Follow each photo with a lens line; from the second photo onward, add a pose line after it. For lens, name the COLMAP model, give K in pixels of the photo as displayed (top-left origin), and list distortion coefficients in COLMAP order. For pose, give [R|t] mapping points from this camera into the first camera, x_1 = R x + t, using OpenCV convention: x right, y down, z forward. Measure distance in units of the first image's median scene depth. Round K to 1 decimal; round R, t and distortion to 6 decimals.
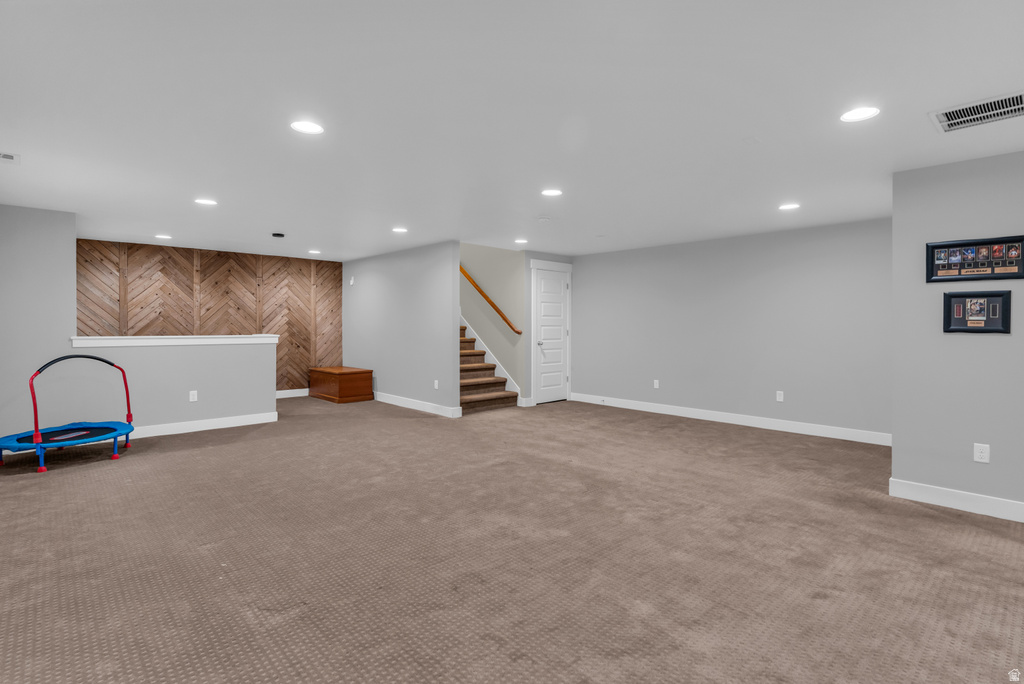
lens RADIAL K [[502.0, 0, 512.9], [0, 502.0, 322.2], [0, 0, 1]] dist [-0.000201, -0.000044]
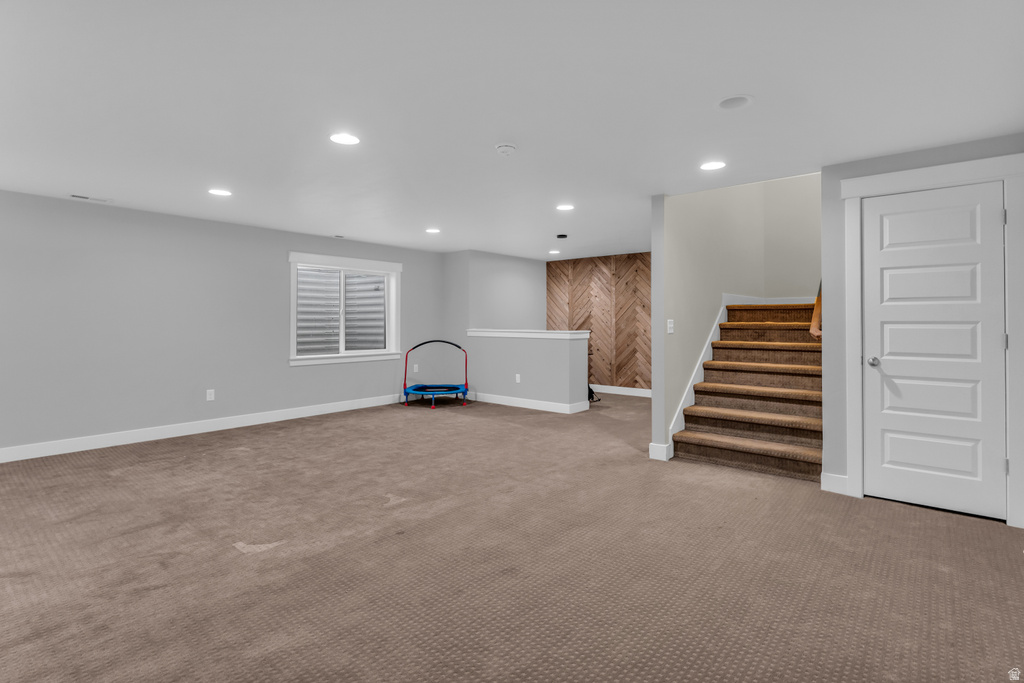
lens RADIAL K [[502.0, 0, 512.9], [0, 502.0, 321.7], [0, 0, 1]] dist [-0.000201, -0.000044]
pose [[0.109237, -0.002836, -0.994012, 0.508544], [0.003345, 0.999991, -0.002485, 0.007451], [0.994010, -0.003054, 0.109246, 0.699715]]
